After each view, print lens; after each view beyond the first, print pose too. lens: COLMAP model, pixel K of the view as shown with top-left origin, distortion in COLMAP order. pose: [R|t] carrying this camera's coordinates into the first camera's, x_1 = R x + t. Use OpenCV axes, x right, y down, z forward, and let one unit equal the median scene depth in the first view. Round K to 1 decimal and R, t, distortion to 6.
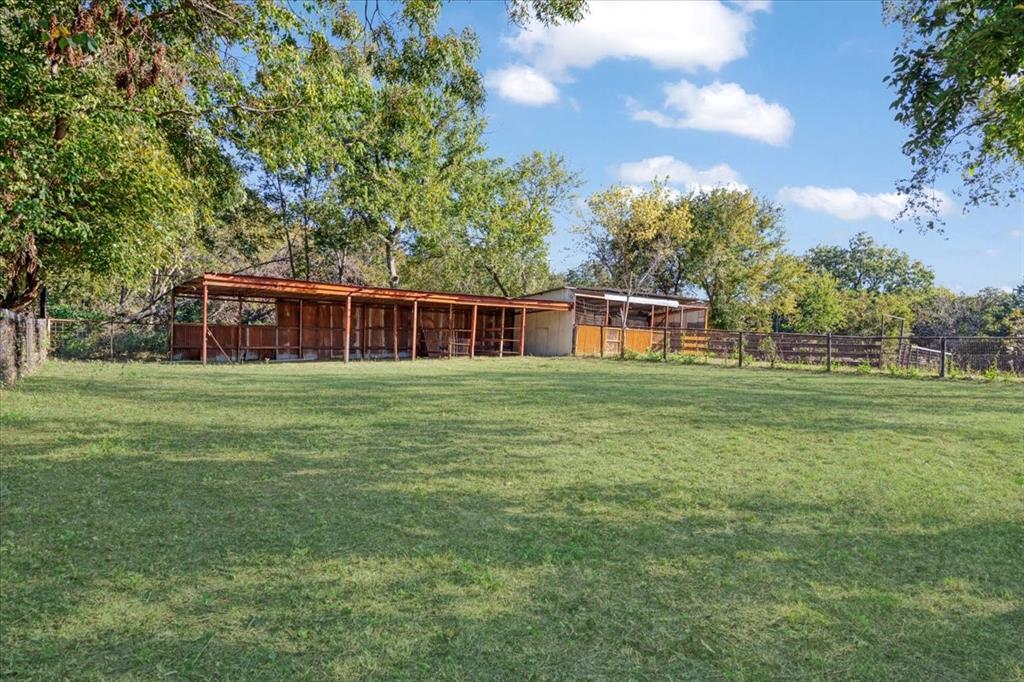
lens RADIAL K [[568.9, 0, 512.0], [0, 568.9, 341.0], [0, 0, 1]] dist [0.003032, 0.000277]
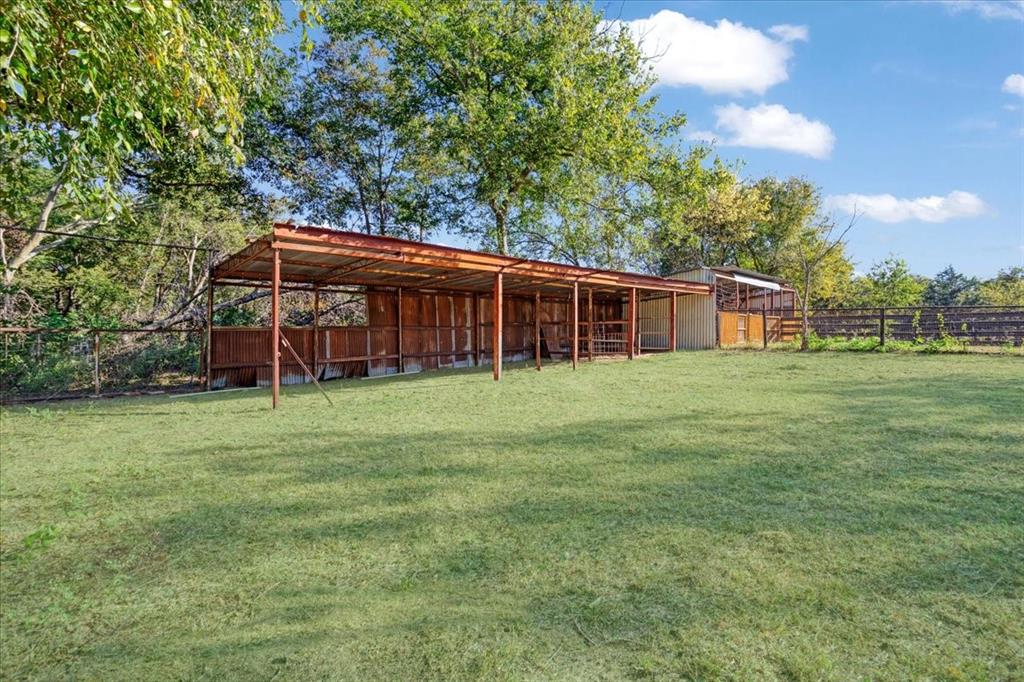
lens RADIAL K [[440.3, 0, 511.9], [0, 440.3, 321.1], [0, 0, 1]] dist [-0.012976, 0.000158]
pose [[0.996412, -0.039075, 0.075082, -0.279345], [0.041275, 0.998756, -0.027983, -0.010806], [-0.073895, 0.030981, 0.996785, 0.461016]]
